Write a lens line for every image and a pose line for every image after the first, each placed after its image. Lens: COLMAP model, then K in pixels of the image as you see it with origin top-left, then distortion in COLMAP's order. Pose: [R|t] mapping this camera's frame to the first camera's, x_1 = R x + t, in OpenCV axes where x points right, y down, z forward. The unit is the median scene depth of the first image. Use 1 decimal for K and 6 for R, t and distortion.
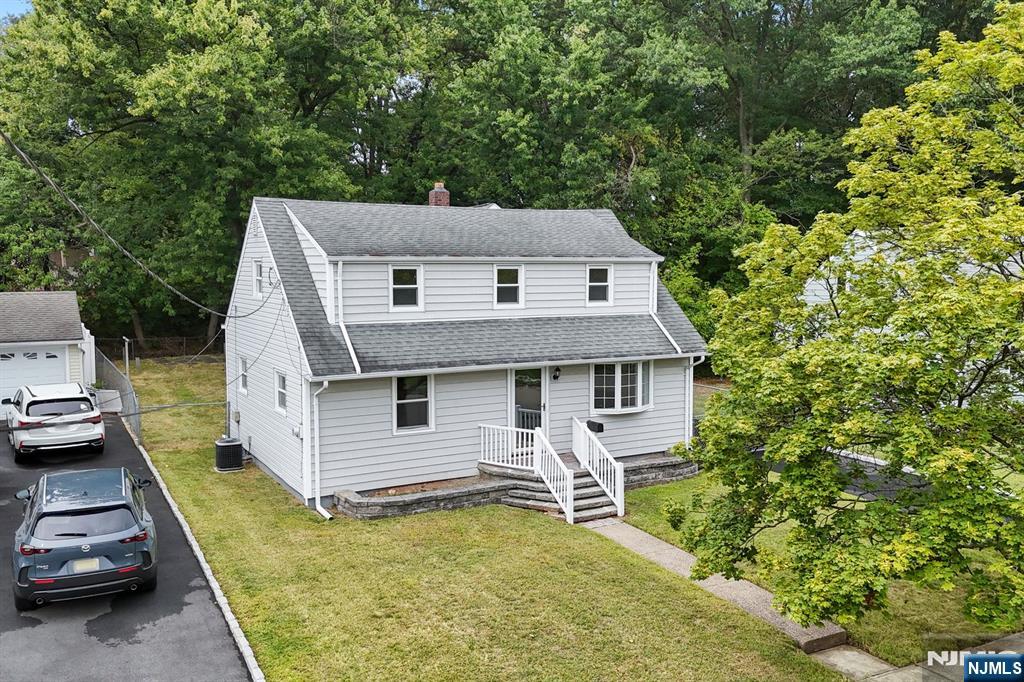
lens RADIAL K [[895.3, 0, 512.0], [0, 895.3, 341.0], [0, 0, 1]] dist [0.042411, -0.006539]
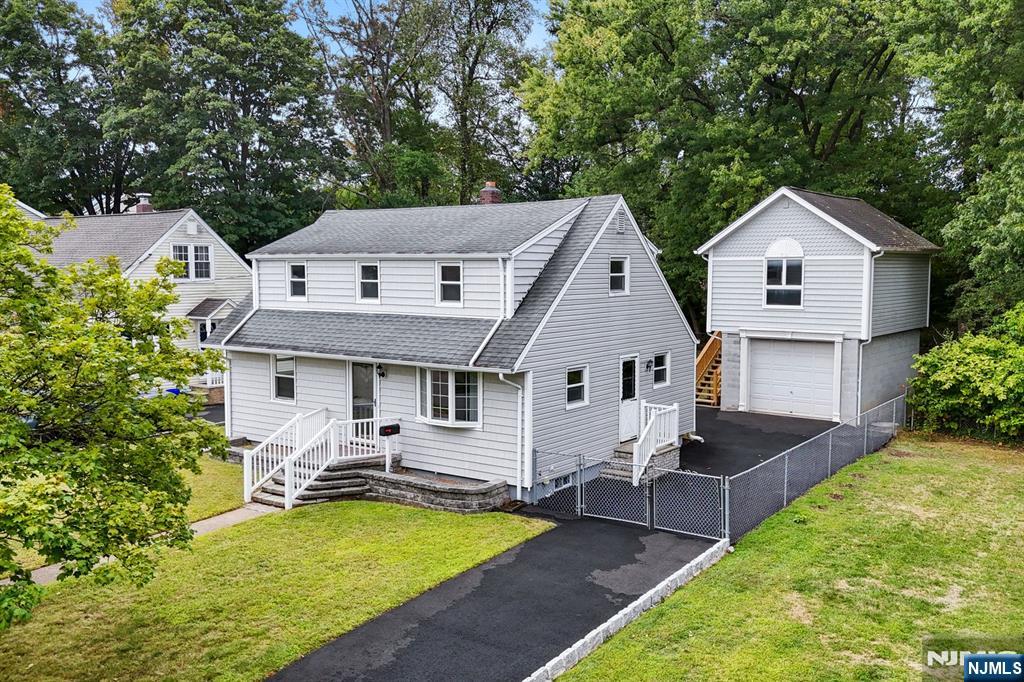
lens RADIAL K [[895.3, 0, 512.0], [0, 895.3, 341.0], [0, 0, 1]] dist [0.042411, -0.006539]
pose [[0.420900, 0.077098, -0.903824, 1.027023], [-0.078258, 0.995753, 0.048497, -0.057380], [0.903725, 0.050319, 0.425146, 0.722756]]
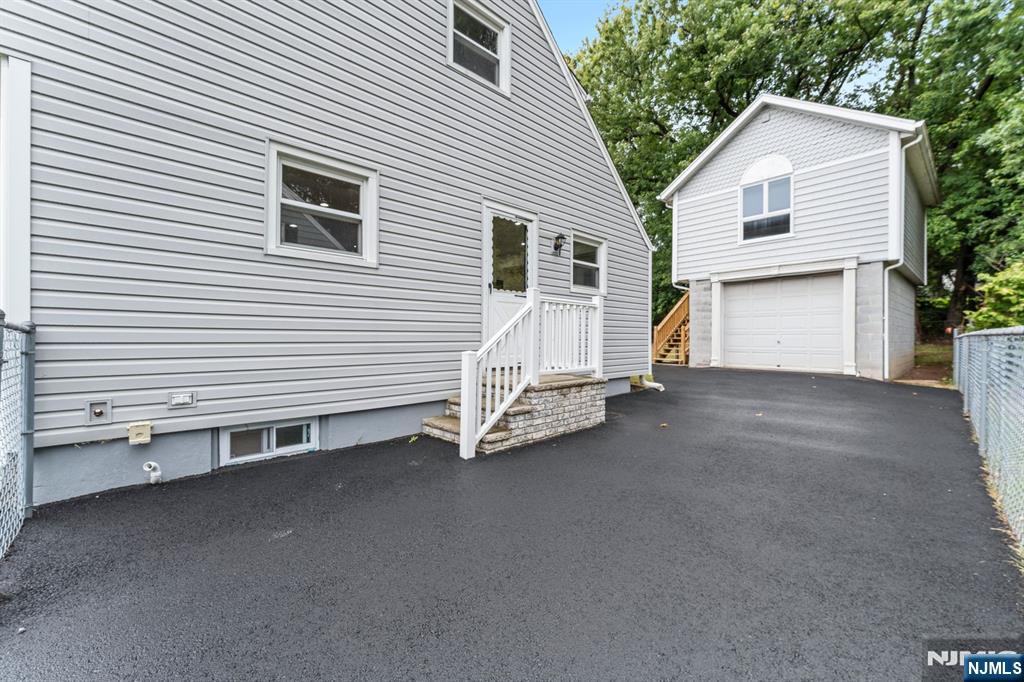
lens RADIAL K [[416.7, 0, 516.7], [0, 416.7, 337.8], [0, 0, 1]] dist [-0.000183, -0.000058]
pose [[0.266336, 0.003708, -0.963873, 0.385801], [-0.086421, 0.996057, -0.020048, 0.088300], [0.959998, 0.088638, 0.265606, 1.242392]]
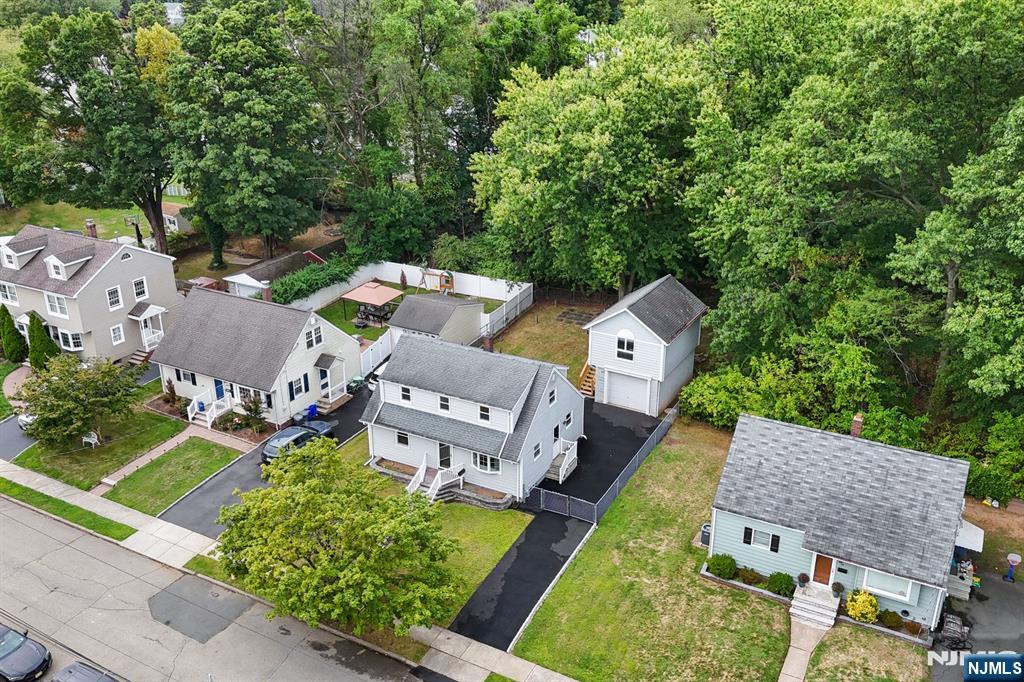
lens RADIAL K [[876.3, 0, 512.8], [0, 876.3, 353.3], [0, 0, 1]] dist [0.135846, -0.240261]
pose [[0.541995, 0.334987, -0.770731, 1.872691], [-0.070586, 0.932025, 0.355453, -1.043068], [0.837412, -0.138250, 0.528798, -0.061582]]
